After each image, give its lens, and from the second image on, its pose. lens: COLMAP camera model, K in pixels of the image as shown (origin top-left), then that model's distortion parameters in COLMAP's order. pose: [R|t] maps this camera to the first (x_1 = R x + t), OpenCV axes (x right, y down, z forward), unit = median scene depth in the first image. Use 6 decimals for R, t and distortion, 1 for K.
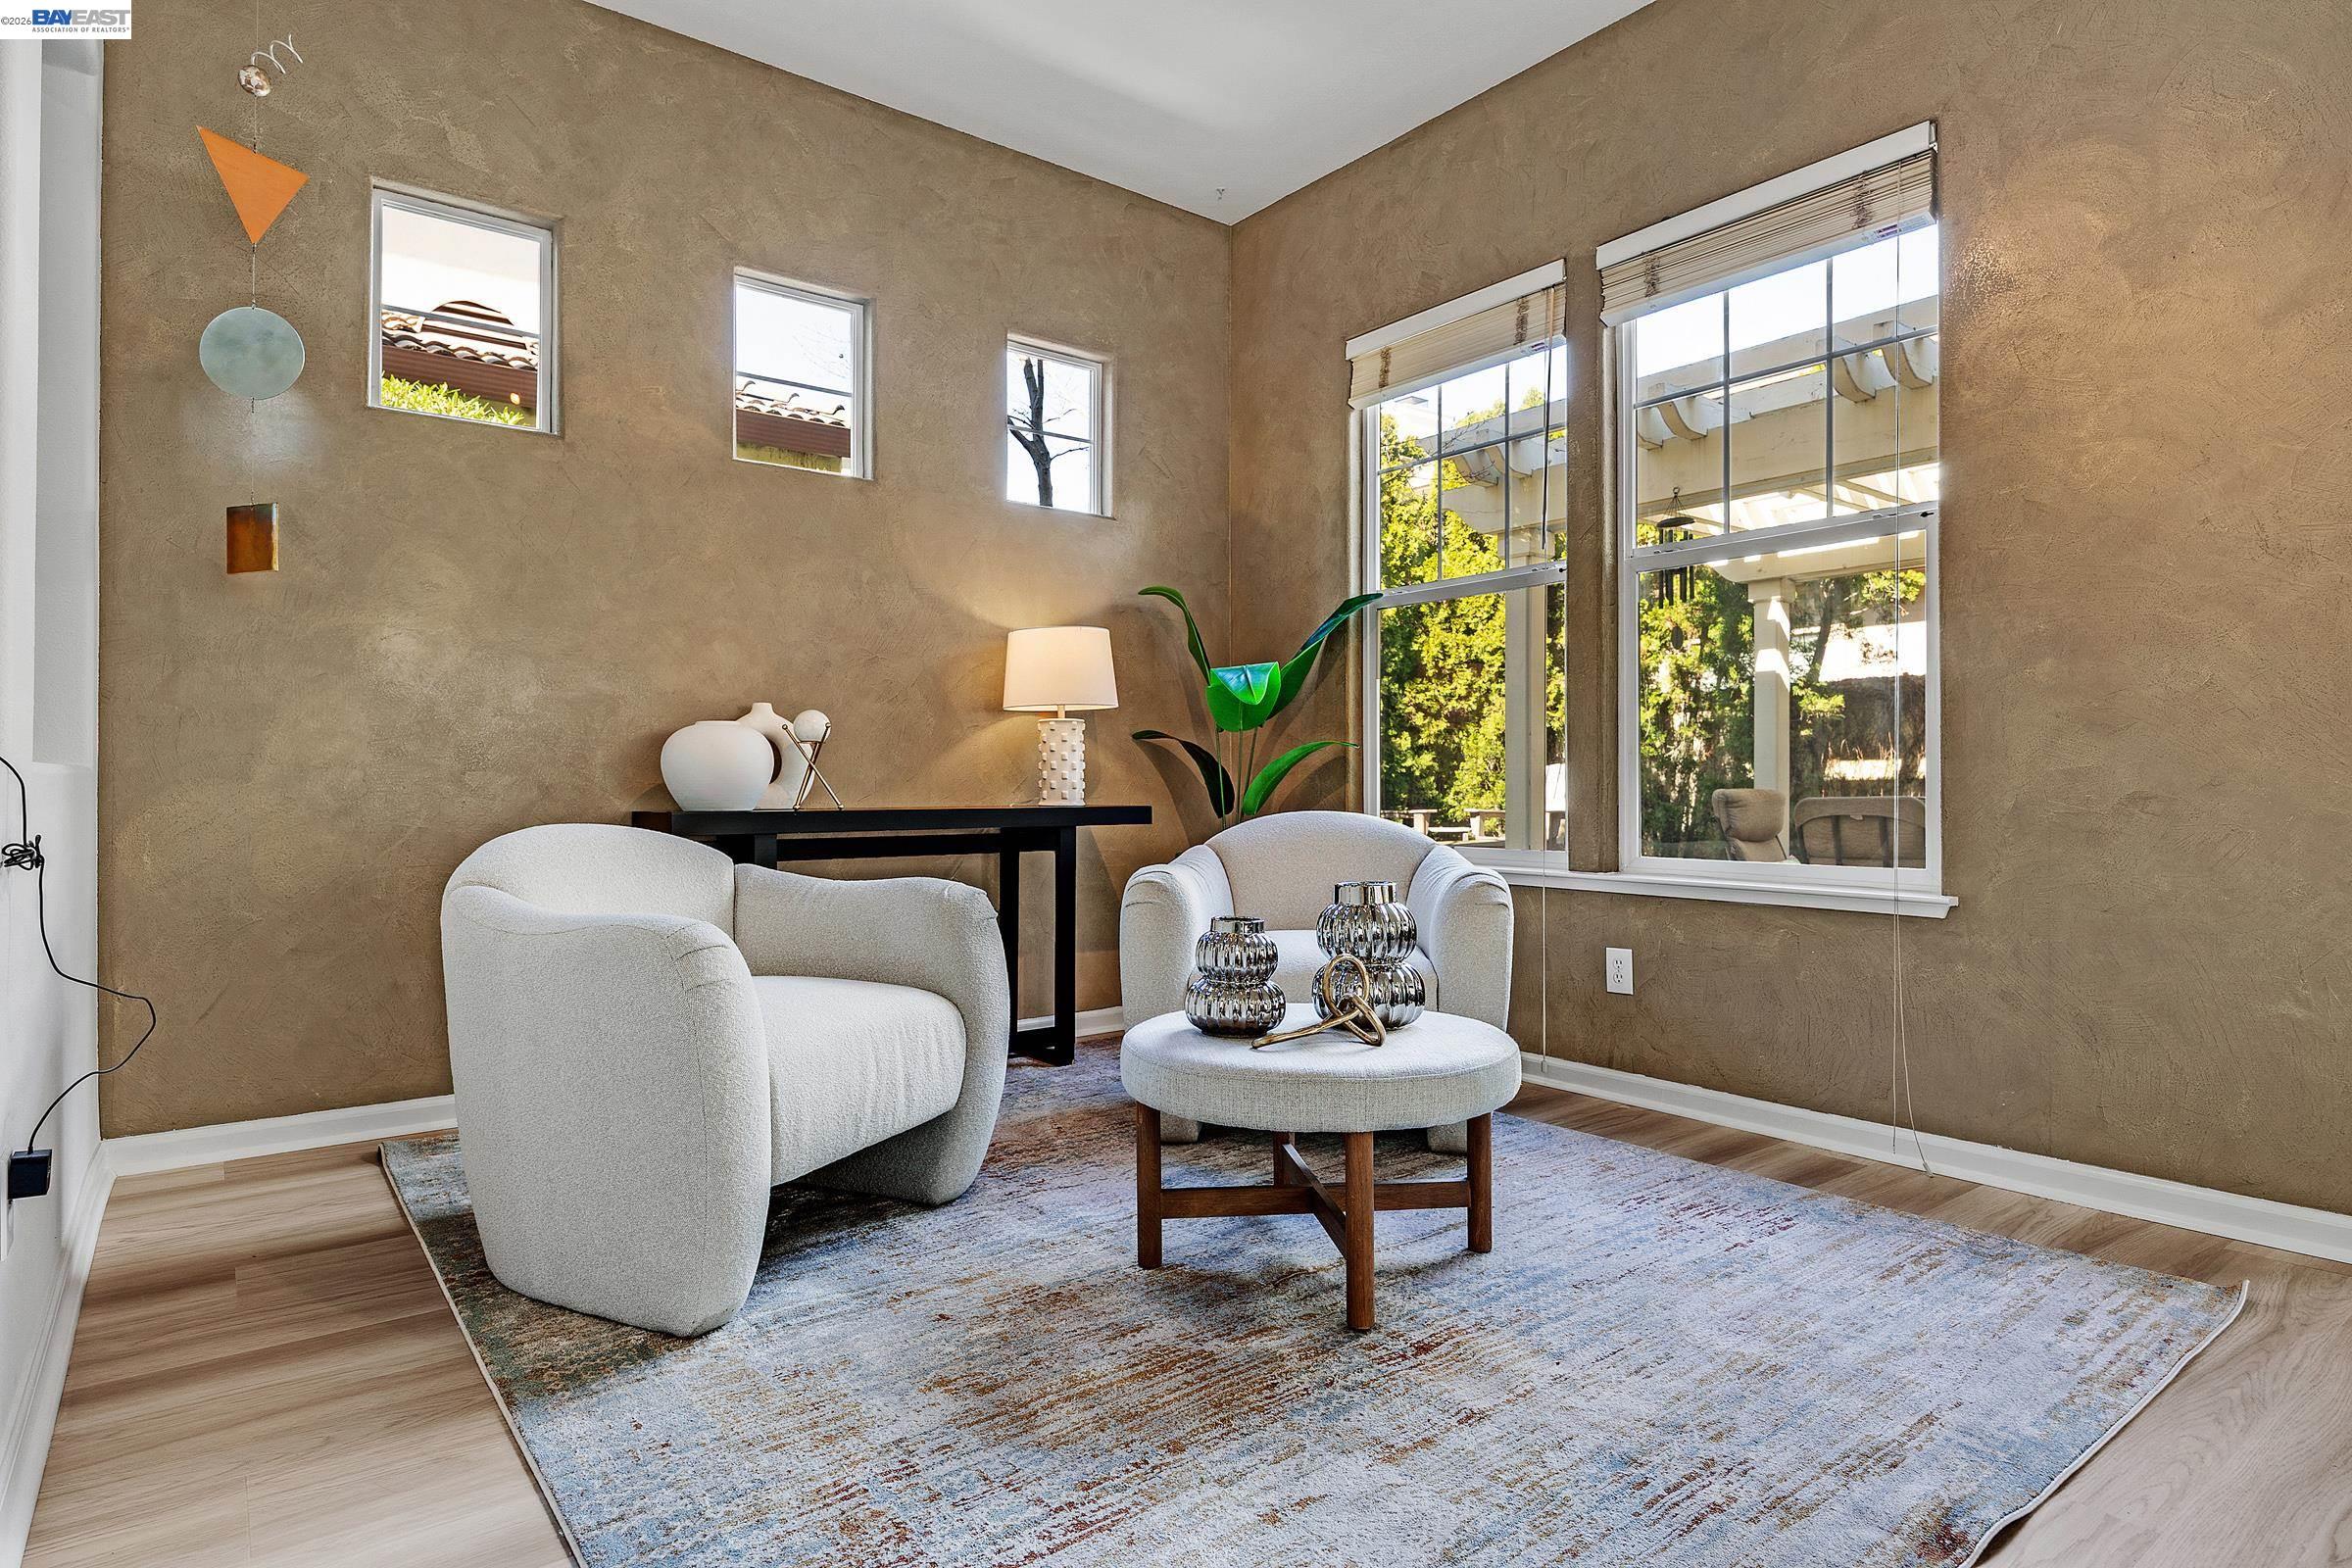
lens RADIAL K [[1288.8, 0, 1172.8], [0, 1288.8, 790.8], [0, 0, 1]] dist [-0.002560, 0.000386]
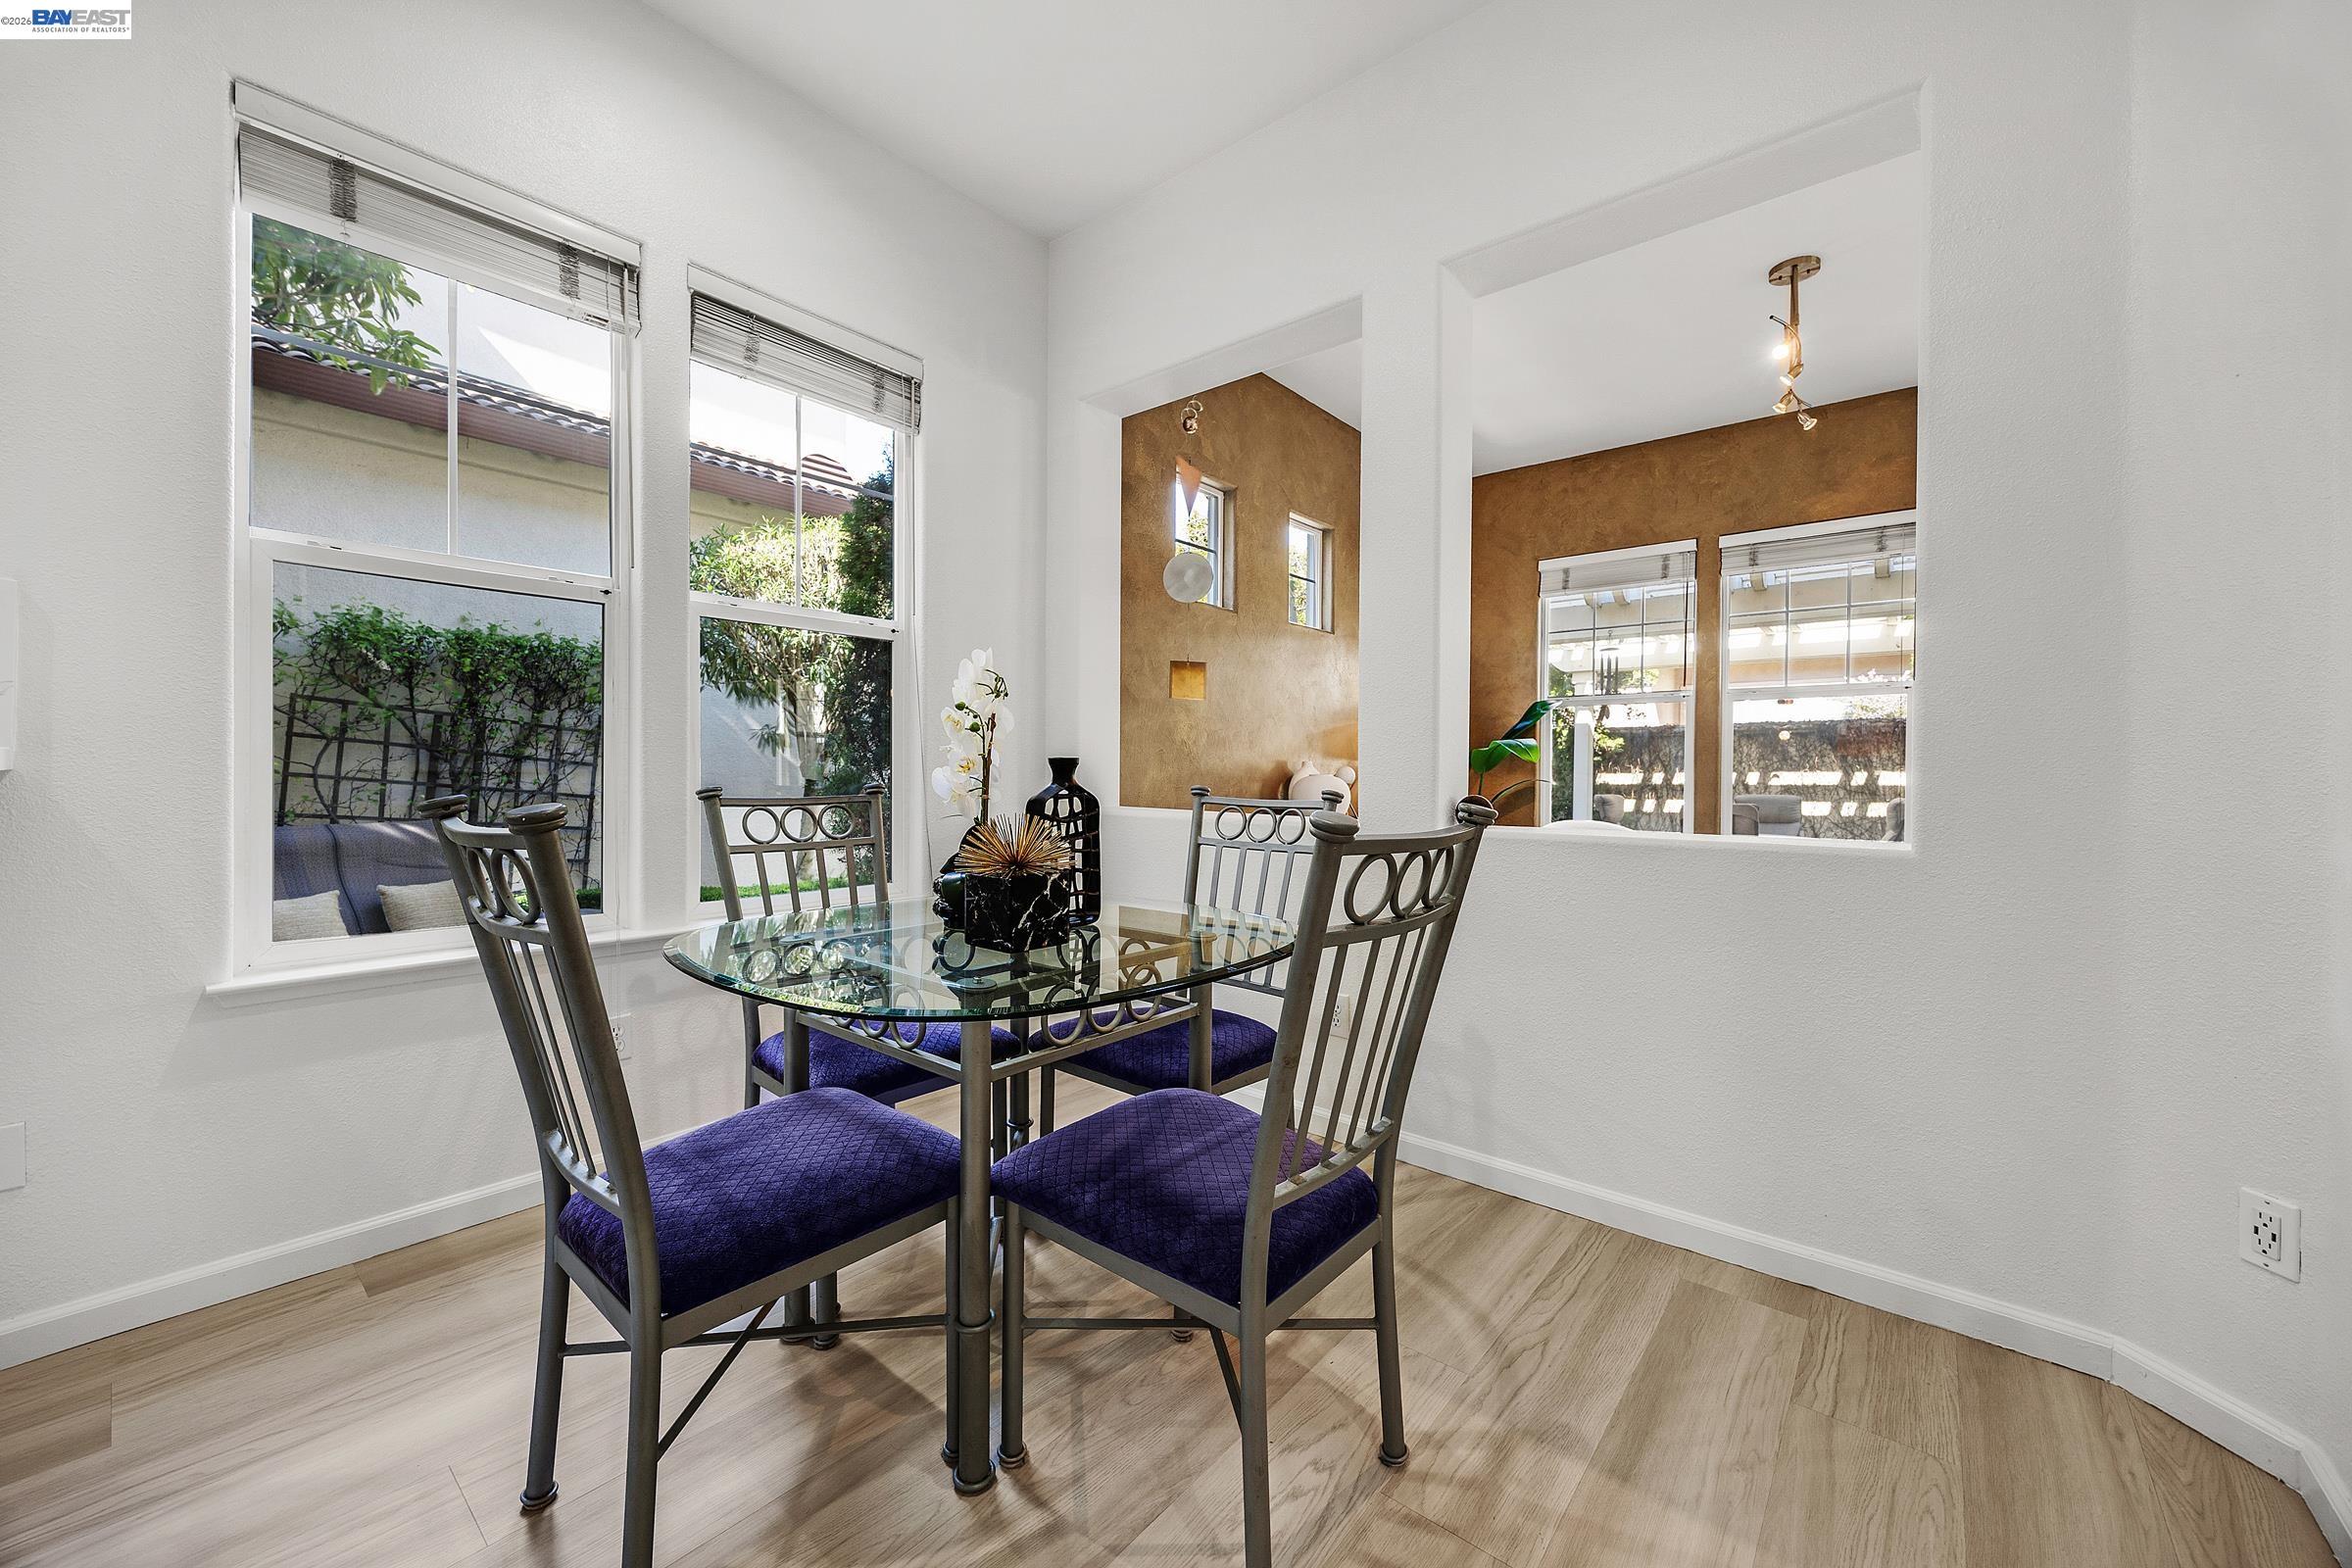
lens RADIAL K [[902.8, 0, 1191.7], [0, 902.8, 778.9], [0, 0, 1]] dist [-0.000451, -0.000008]
pose [[0.973591, 0.002276, 0.228287, -0.647104], [-0.004786, 0.999934, 0.010442, -0.054051], [-0.228248, -0.011259, 0.973538, -0.133716]]
